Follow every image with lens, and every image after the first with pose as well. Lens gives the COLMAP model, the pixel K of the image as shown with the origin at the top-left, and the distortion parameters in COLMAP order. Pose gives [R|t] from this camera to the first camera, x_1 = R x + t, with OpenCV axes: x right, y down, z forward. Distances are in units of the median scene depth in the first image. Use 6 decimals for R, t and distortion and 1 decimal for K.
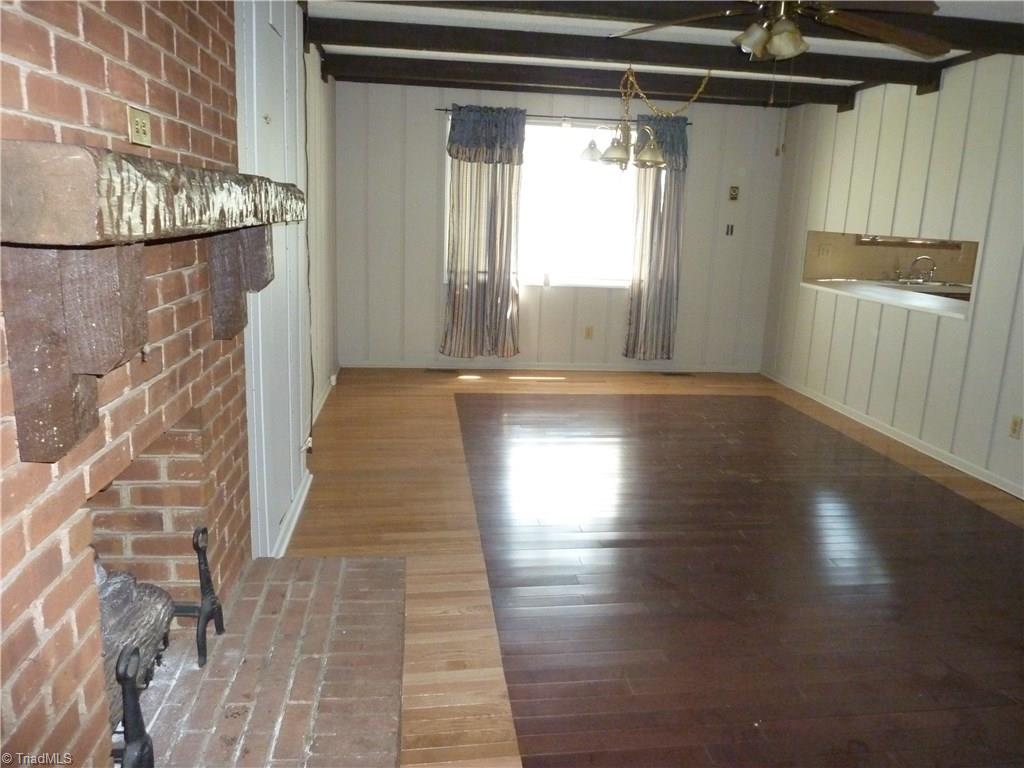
lens RADIAL K [[787.7, 0, 512.0], [0, 787.7, 384.0], [0, 0, 1]] dist [0.001286, -0.004594]
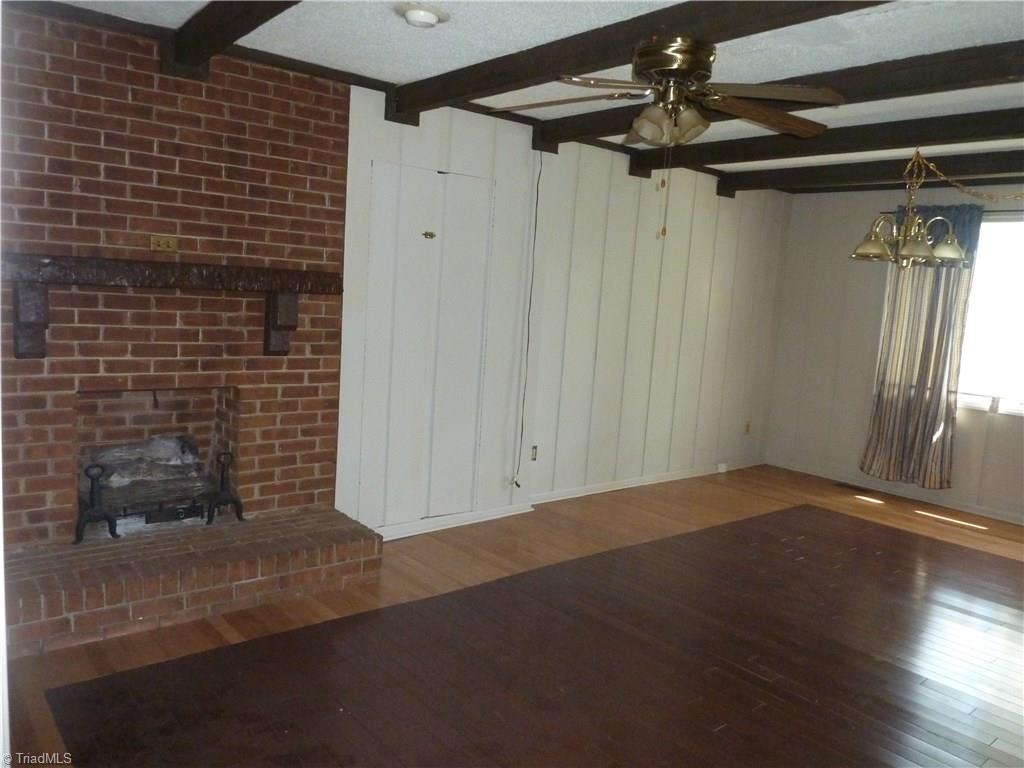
lens RADIAL K [[787.7, 0, 512.0], [0, 787.7, 384.0], [0, 0, 1]] dist [0.001286, -0.004594]
pose [[0.541053, 0.111328, -0.833587, 0.467675], [-0.225917, 0.974006, -0.016554, -0.029541], [0.810076, 0.197278, 0.552140, 0.152796]]
